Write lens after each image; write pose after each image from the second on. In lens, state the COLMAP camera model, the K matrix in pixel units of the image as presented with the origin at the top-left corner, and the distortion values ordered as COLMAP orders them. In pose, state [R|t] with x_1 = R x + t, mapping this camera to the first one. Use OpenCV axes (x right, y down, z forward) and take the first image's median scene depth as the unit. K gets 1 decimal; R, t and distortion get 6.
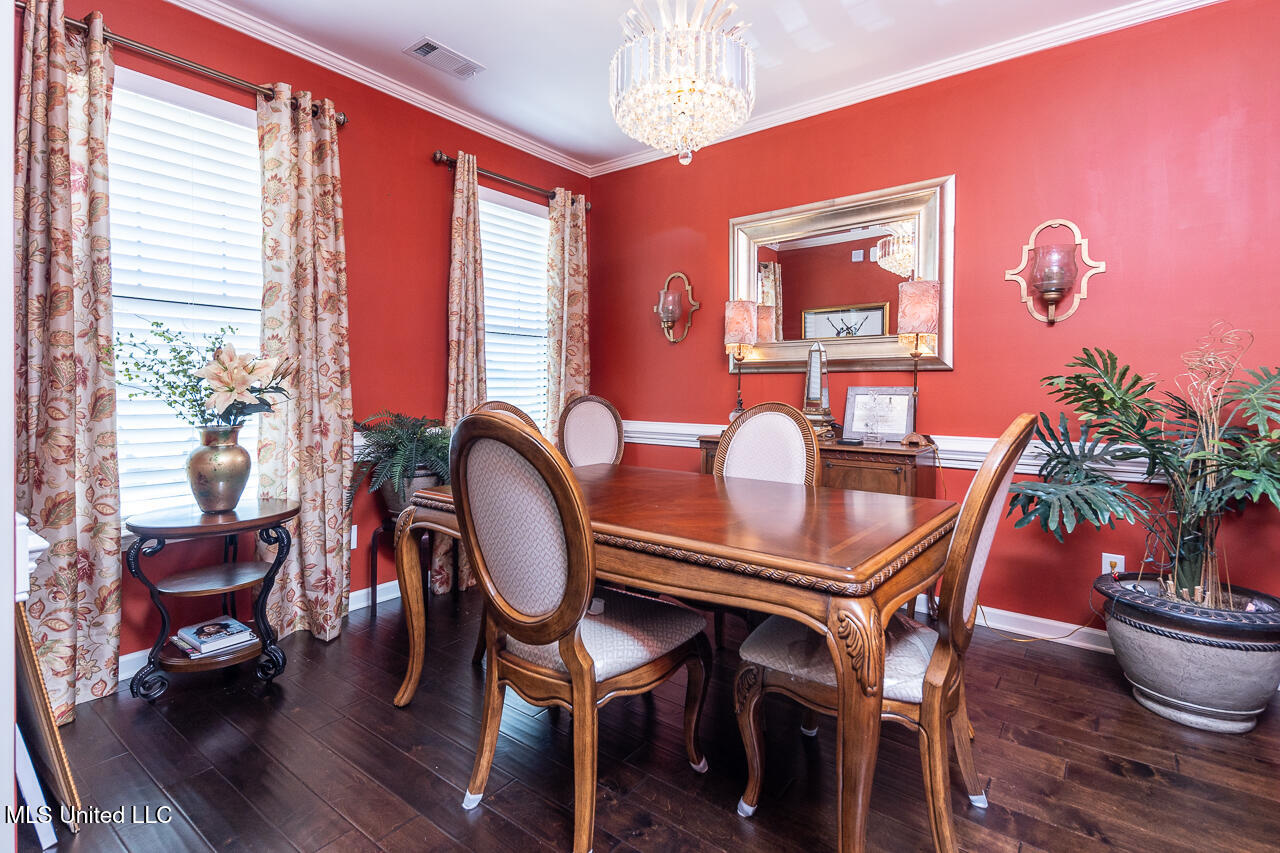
lens RADIAL K [[612.9, 0, 640.0], [0, 612.9, 426.5], [0, 0, 1]] dist [-0.001234, -0.000421]
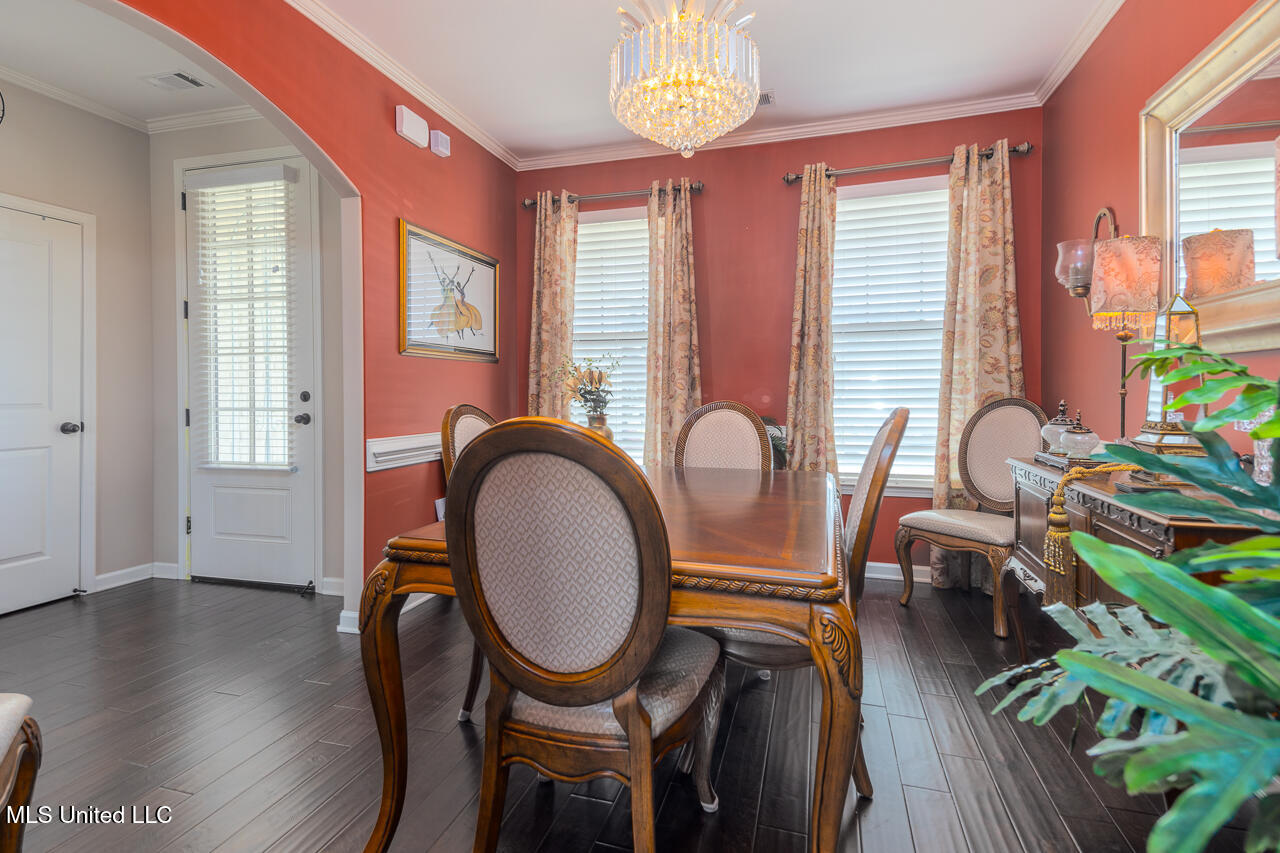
lens RADIAL K [[593.5, 0, 640.0], [0, 593.5, 426.5], [0, 0, 1]] dist [0.039838, -0.000080]
pose [[0.352109, 0.019461, -0.935757, 0.658575], [-0.062427, 0.998046, -0.002734, 0.023248], [0.933875, 0.059379, 0.352636, 0.447340]]
